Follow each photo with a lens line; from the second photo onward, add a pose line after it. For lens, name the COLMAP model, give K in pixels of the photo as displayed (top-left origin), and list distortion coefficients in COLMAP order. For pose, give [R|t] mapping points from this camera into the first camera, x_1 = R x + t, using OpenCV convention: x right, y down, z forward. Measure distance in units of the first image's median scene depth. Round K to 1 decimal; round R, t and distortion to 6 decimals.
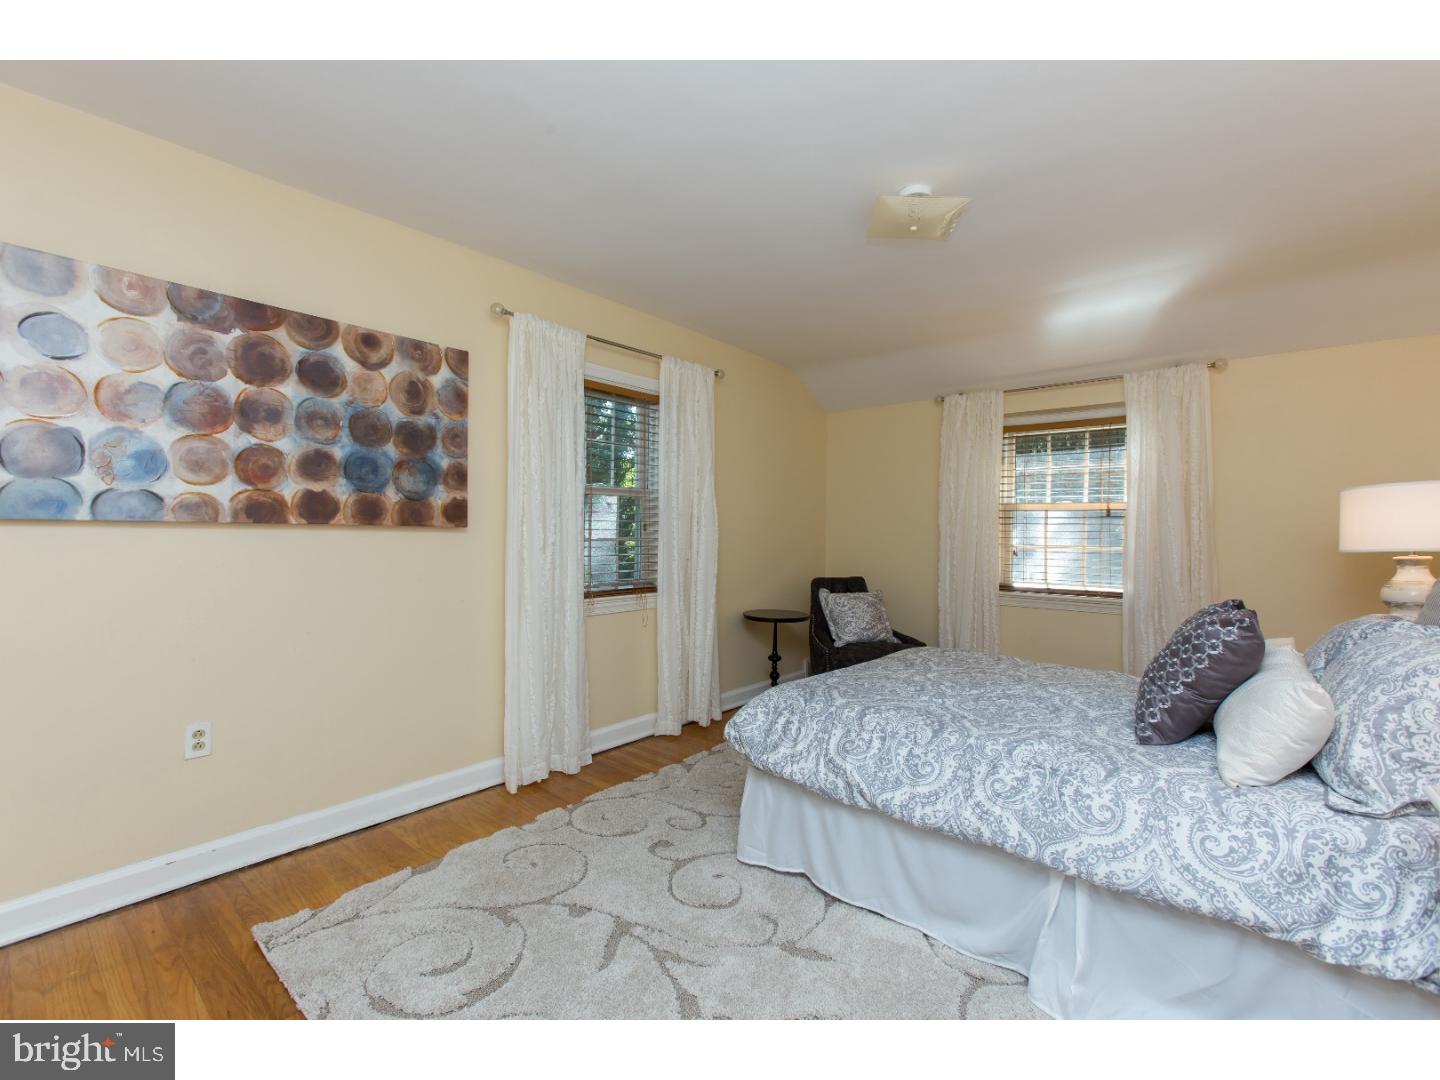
lens RADIAL K [[644.0, 0, 722.2], [0, 644.0, 537.5], [0, 0, 1]] dist [-0.019886, 0.016719]
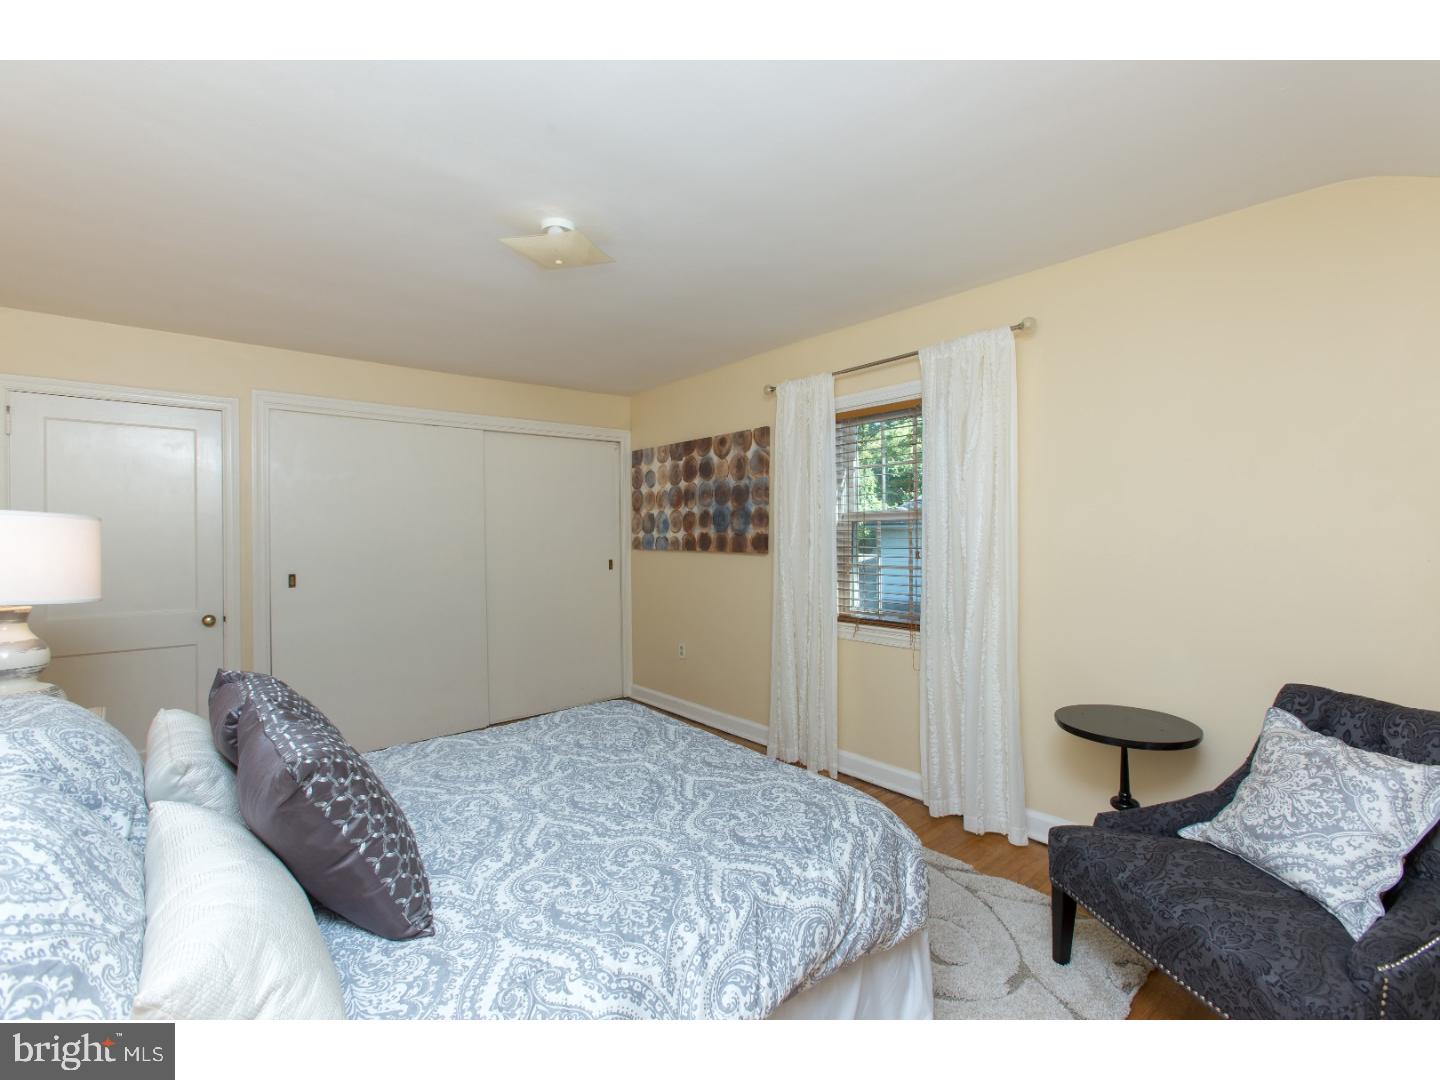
lens RADIAL K [[644.0, 0, 722.2], [0, 644.0, 537.5], [0, 0, 1]] dist [-0.019886, 0.016719]
pose [[-0.164994, -0.003810, -0.986287, 1.117218], [-0.003477, 0.999989, -0.003281, -0.050711], [0.986288, 0.002888, -0.165006, 1.283706]]
